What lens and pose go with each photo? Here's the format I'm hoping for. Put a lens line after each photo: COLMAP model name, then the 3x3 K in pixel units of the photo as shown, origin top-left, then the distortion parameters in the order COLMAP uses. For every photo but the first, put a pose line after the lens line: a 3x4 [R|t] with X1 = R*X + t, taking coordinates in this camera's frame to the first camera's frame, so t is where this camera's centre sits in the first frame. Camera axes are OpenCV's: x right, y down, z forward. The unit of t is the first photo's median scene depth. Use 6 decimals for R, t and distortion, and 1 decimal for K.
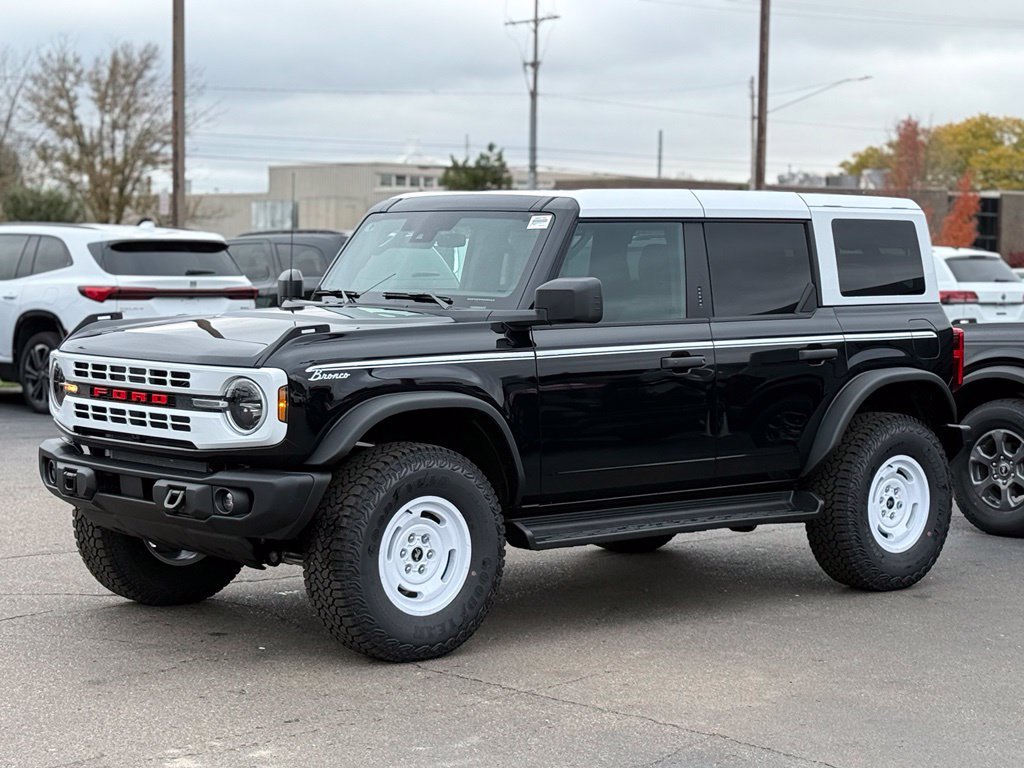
lens RADIAL K [[2148.4, 0, 512.0], [0, 2148.4, 384.0], [0, 0, 1]] dist [0.087564, 0.360924]
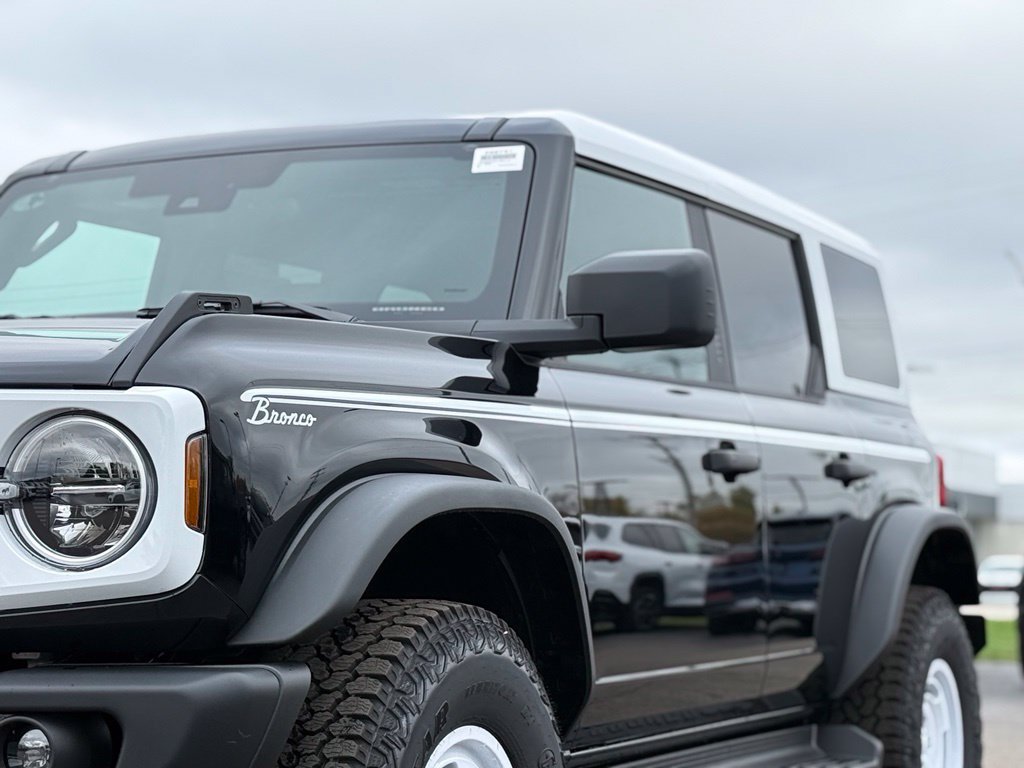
lens RADIAL K [[2360.2, 0, 486.9], [0, 2360.2, 383.9], [0, 0, 1]] dist [0.210209, 0.201536]
pose [[0.921661, 0.018727, 0.387544, -0.202955], [0.032207, 0.991695, -0.124516, 0.041986], [-0.386657, 0.127244, 0.913403, 0.552351]]
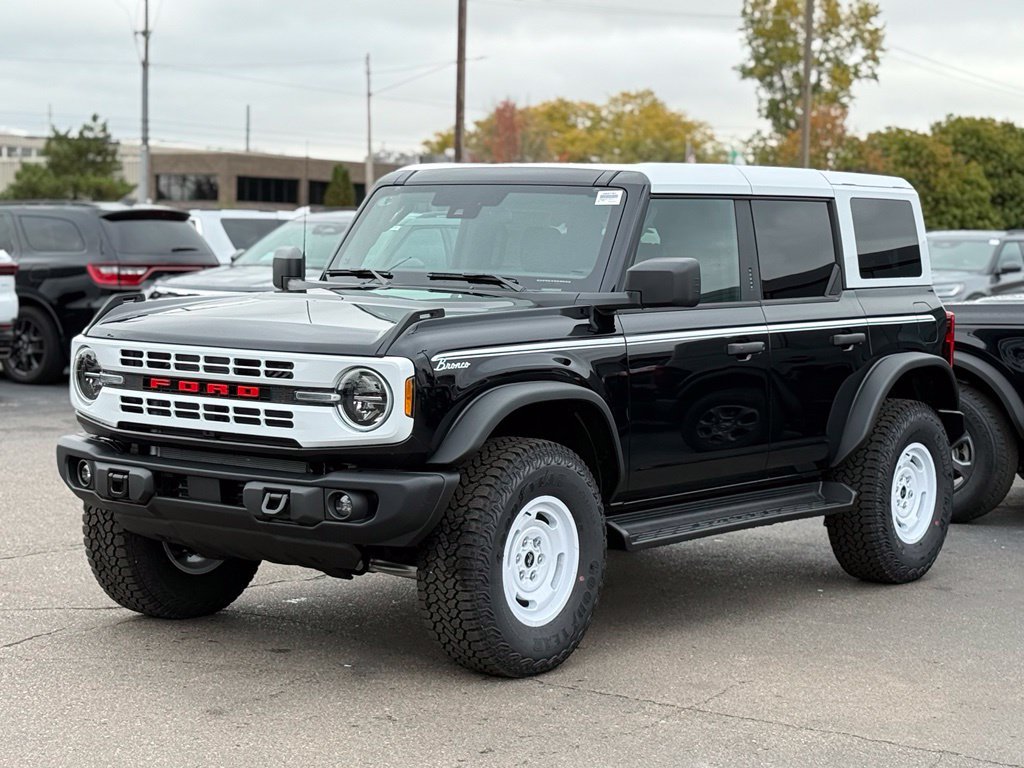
lens RADIAL K [[2148.4, 0, 512.0], [0, 2148.4, 384.0], [0, 0, 1]] dist [0.087564, 0.360924]
pose [[0.980489, -0.004673, 0.196519, -0.222422], [0.002568, 0.999937, 0.010964, -0.005427], [-0.196558, -0.010245, 0.980439, 0.099747]]
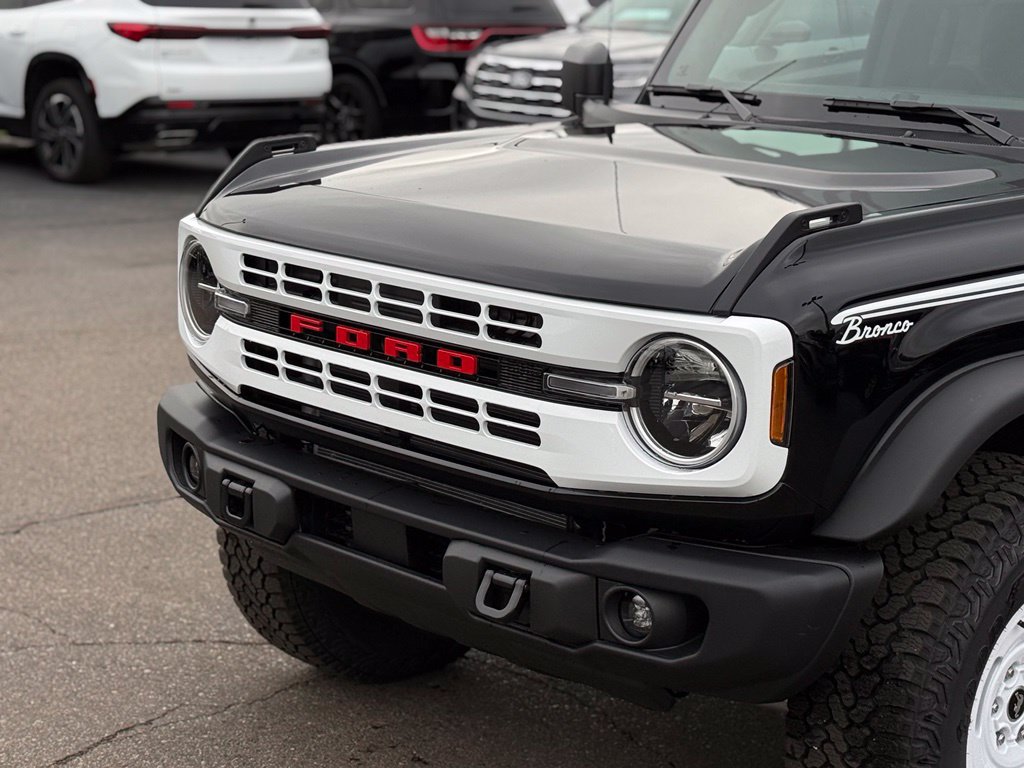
lens RADIAL K [[2042.8, 0, 490.9], [0, 2042.8, 383.3], [0, 0, 1]] dist [0.089611, 0.257253]
pose [[0.999917, 0.009302, 0.008900, -0.153926], [-0.010439, 0.990418, 0.137710, -0.045284], [-0.007534, -0.137792, 0.990433, 0.555847]]
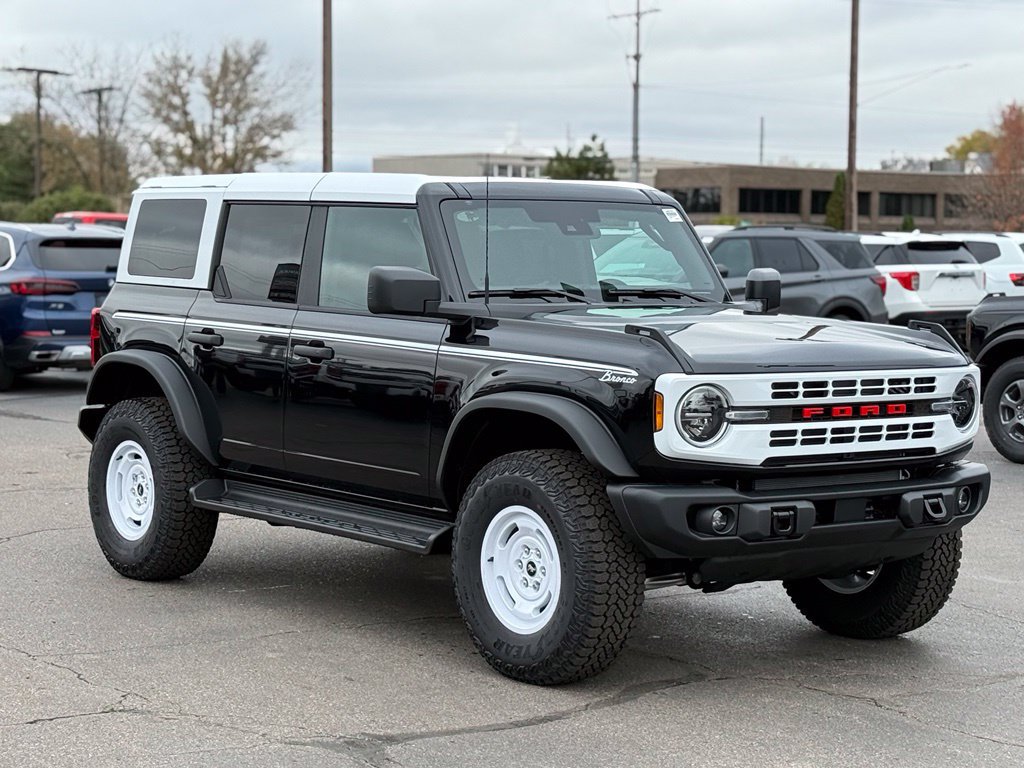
lens RADIAL K [[2360.2, 0, 486.9], [0, 2360.2, 383.9], [0, 0, 1]] dist [0.210209, 0.201536]
pose [[0.028361, -0.073268, 0.996909, -1.157853], [0.046581, 0.996324, 0.071900, -0.083730], [-0.998512, 0.044398, 0.031670, 1.099828]]
